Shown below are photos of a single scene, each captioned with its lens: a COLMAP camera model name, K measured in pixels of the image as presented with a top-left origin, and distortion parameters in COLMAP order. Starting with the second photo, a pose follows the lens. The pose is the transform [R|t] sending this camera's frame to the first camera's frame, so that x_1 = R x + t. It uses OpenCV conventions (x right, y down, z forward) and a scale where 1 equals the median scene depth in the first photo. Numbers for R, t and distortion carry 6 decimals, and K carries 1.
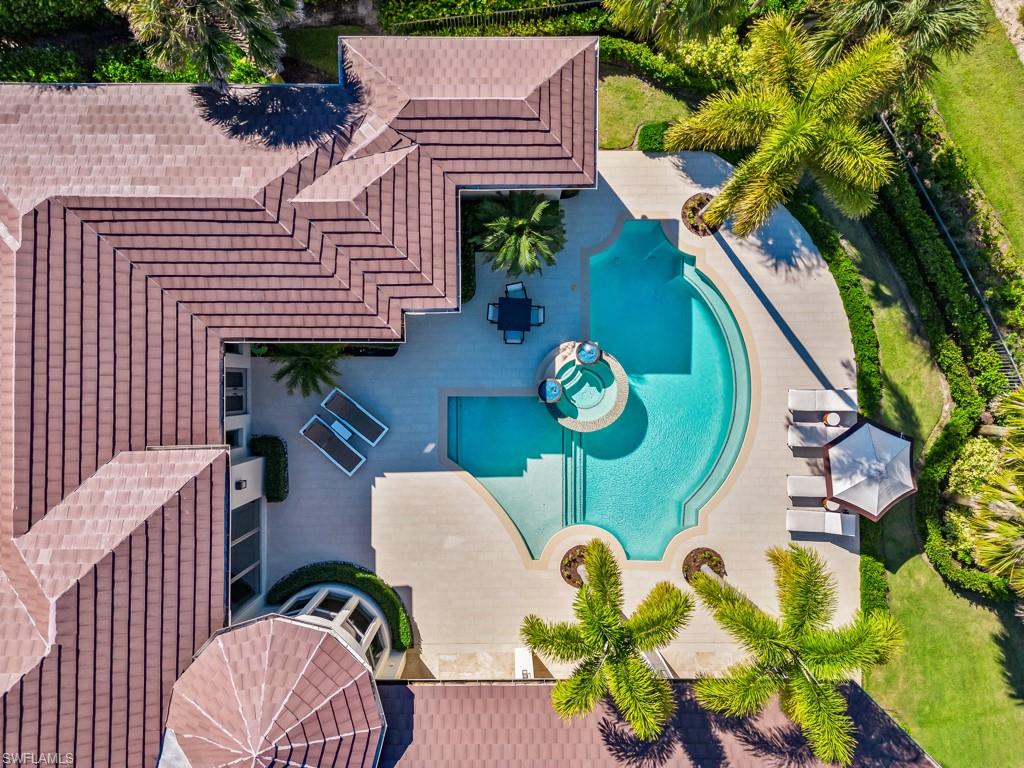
lens RADIAL K [[694.6, 0, 512.0], [0, 694.6, 384.0], [0, 0, 1]] dist [0.040504, -0.002752]
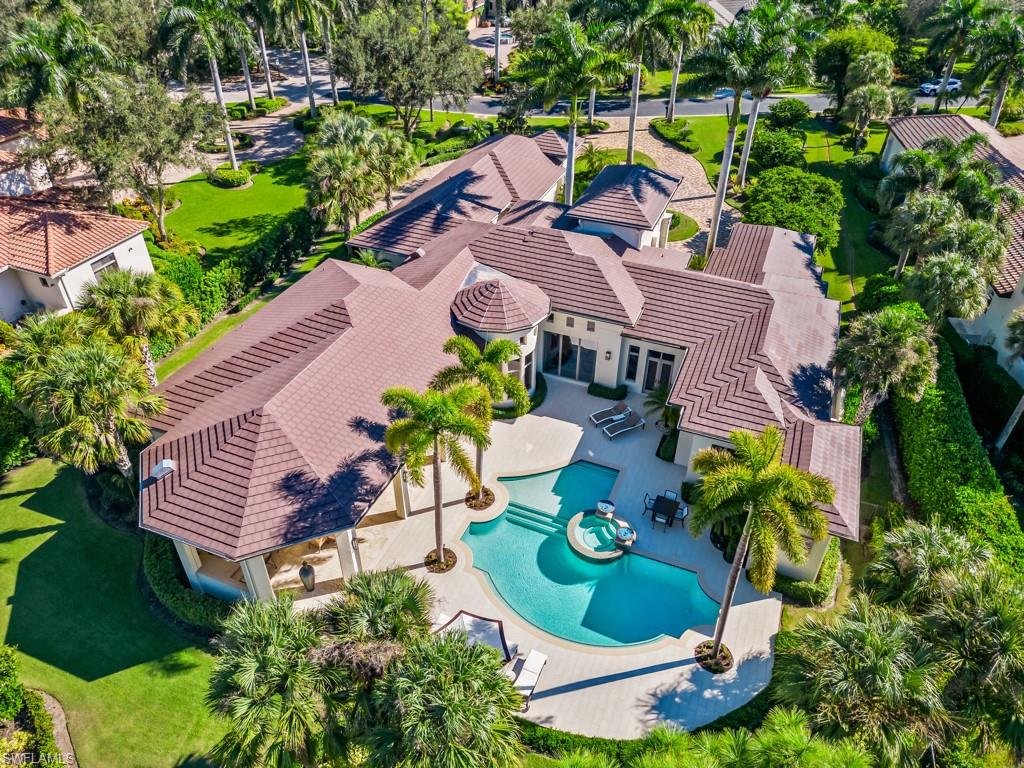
lens RADIAL K [[694.6, 0, 512.0], [0, 694.6, 384.0], [0, 0, 1]] dist [0.040504, -0.002752]
pose [[-0.386611, 0.562068, -0.731172, 0.995216], [-0.922171, -0.245524, 0.298863, -0.170550], [-0.011539, 0.789809, 0.613245, -0.061926]]
